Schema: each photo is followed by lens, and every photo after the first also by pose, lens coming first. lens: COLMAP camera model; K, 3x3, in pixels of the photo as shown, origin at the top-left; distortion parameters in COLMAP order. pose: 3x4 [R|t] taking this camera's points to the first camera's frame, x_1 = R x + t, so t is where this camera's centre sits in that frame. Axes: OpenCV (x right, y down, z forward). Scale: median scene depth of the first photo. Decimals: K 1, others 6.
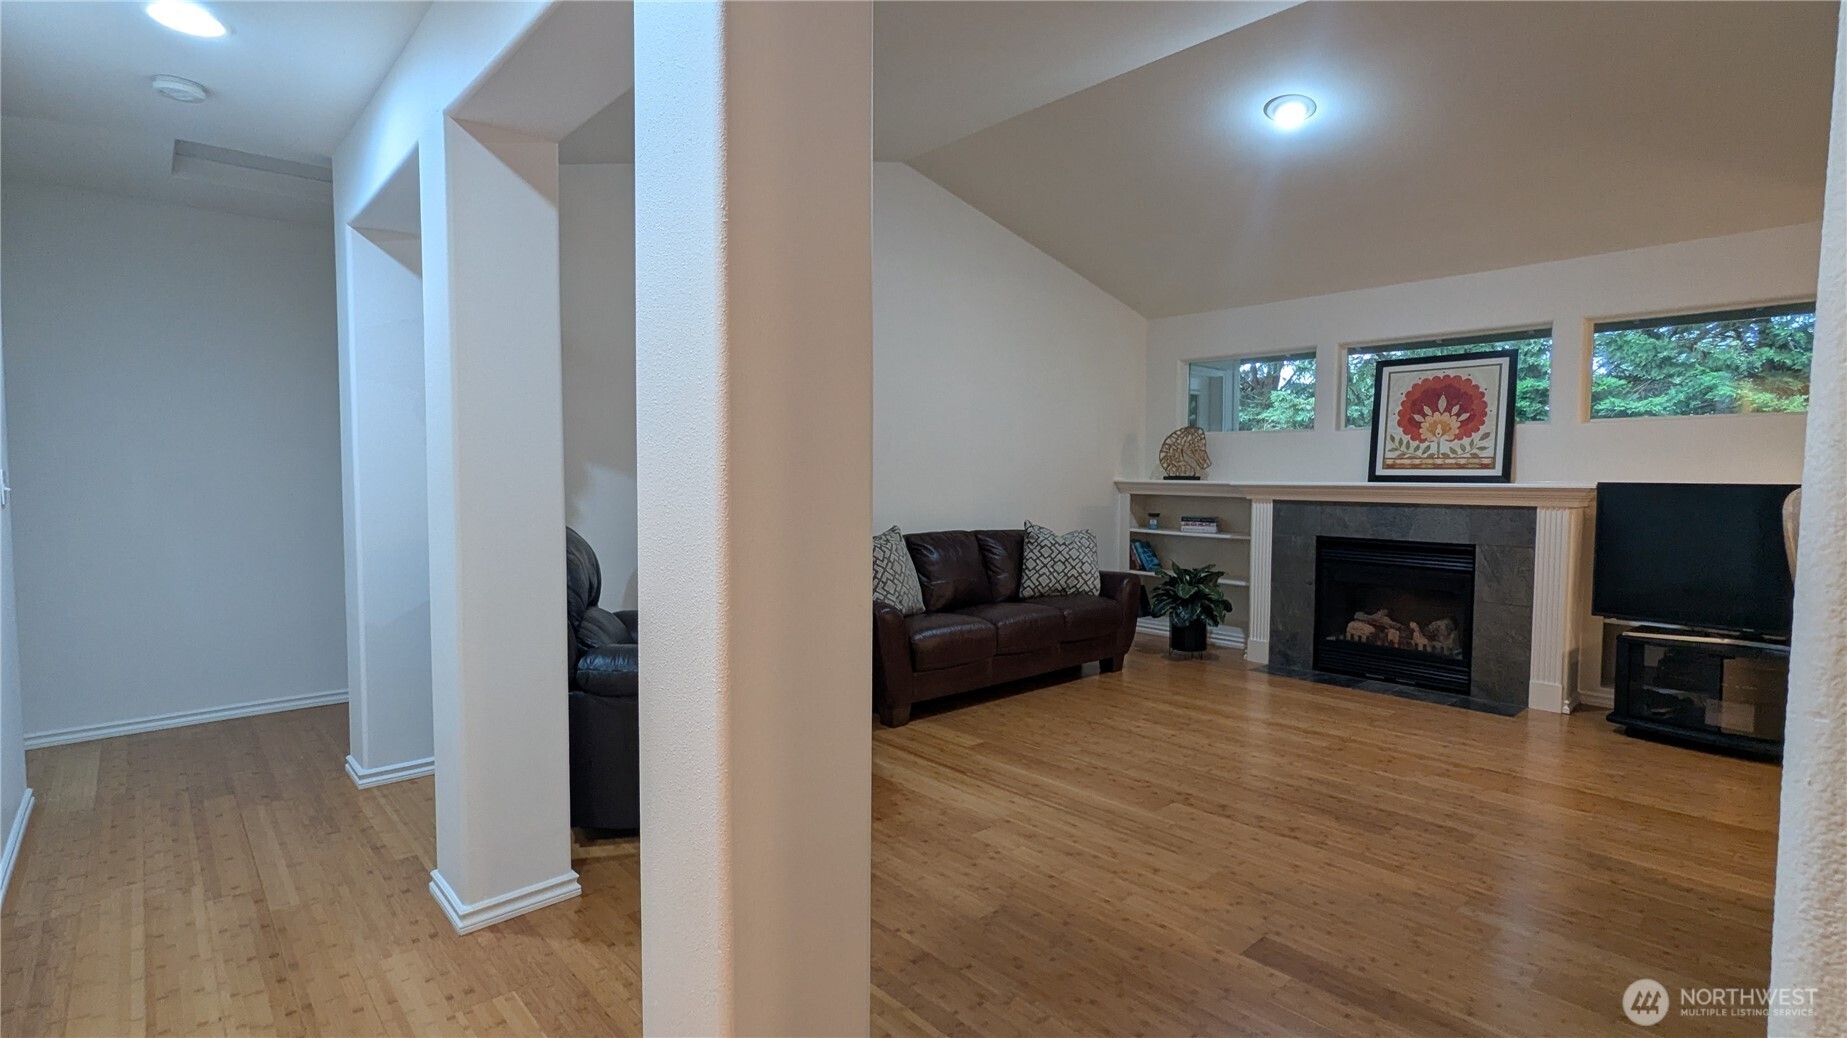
lens RADIAL K [[864.7, 0, 923.5], [0, 864.7, 519.0], [0, 0, 1]] dist [0.000151, -0.000027]
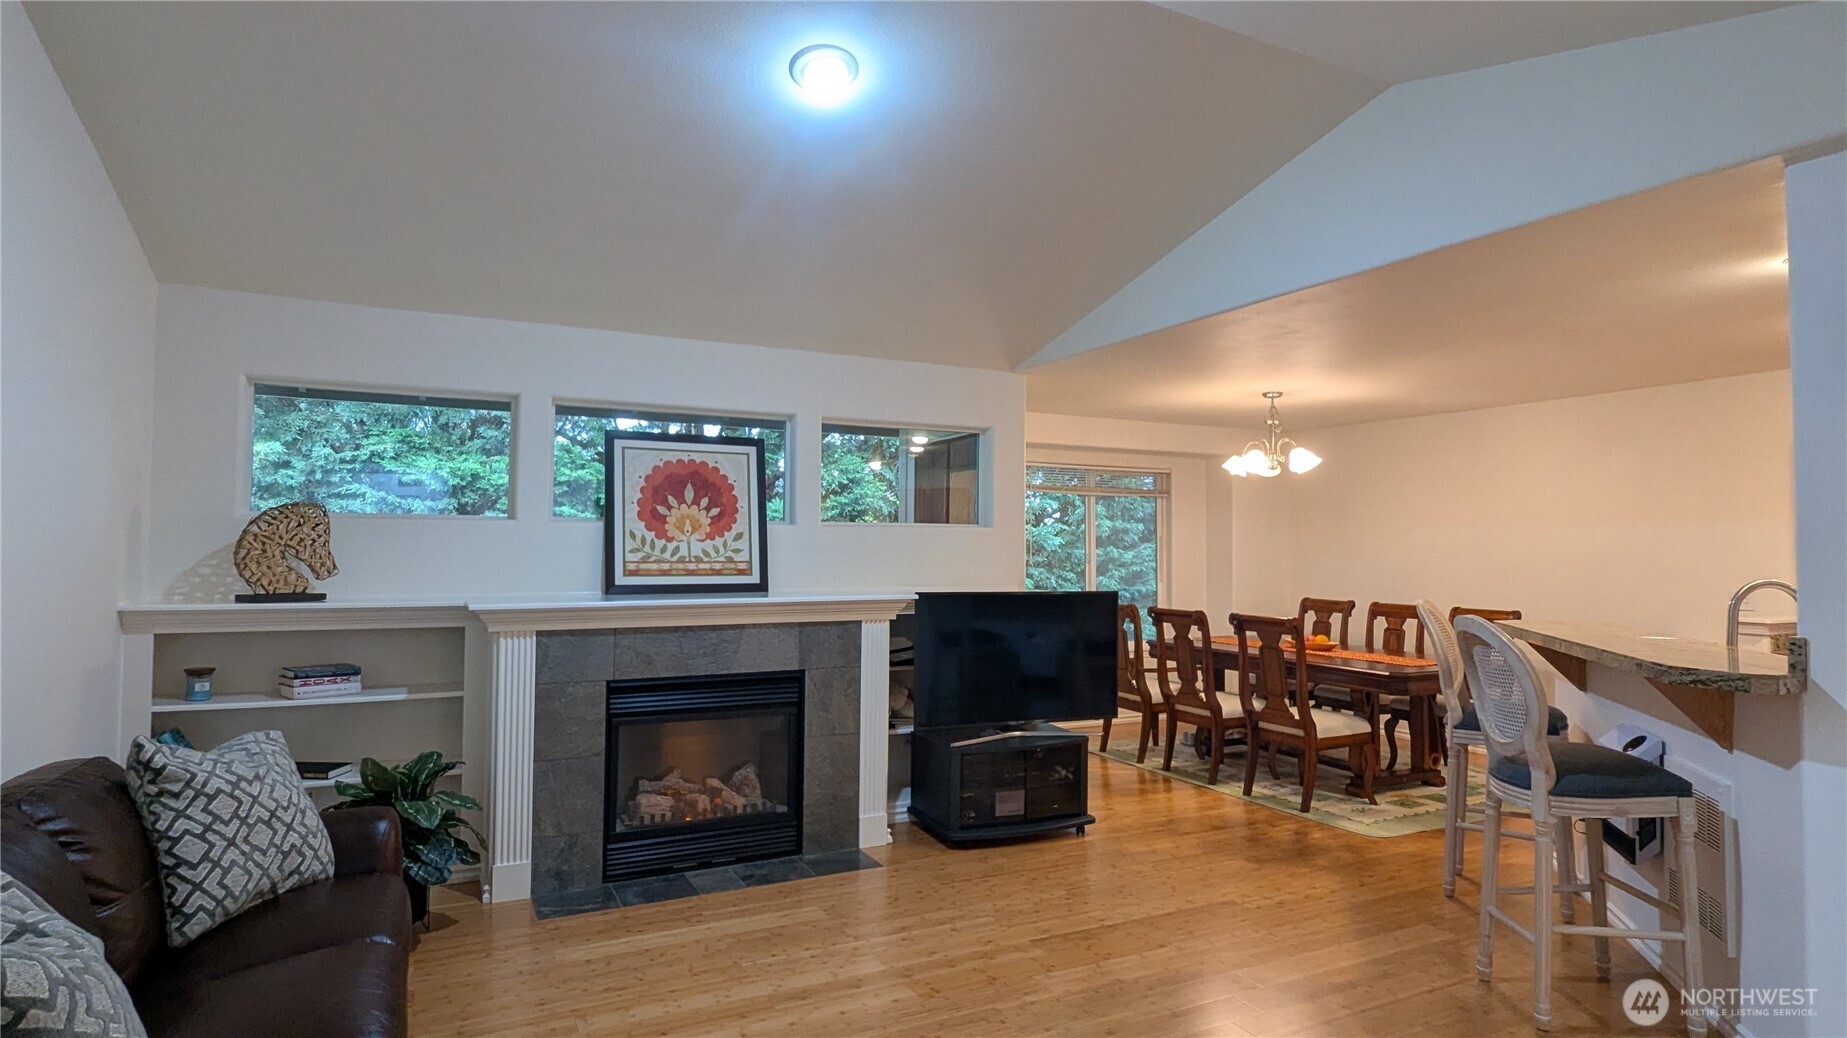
lens RADIAL K [[985.2, 0, 923.5], [0, 985.2, 519.0], [0, 0, 1]] dist [-0.000837, -0.000073]
pose [[0.260715, 0.025920, 0.965068, -0.224718], [0.048392, 0.998032, -0.039879, -0.063555], [-0.964202, 0.057099, 0.258948, 0.556656]]
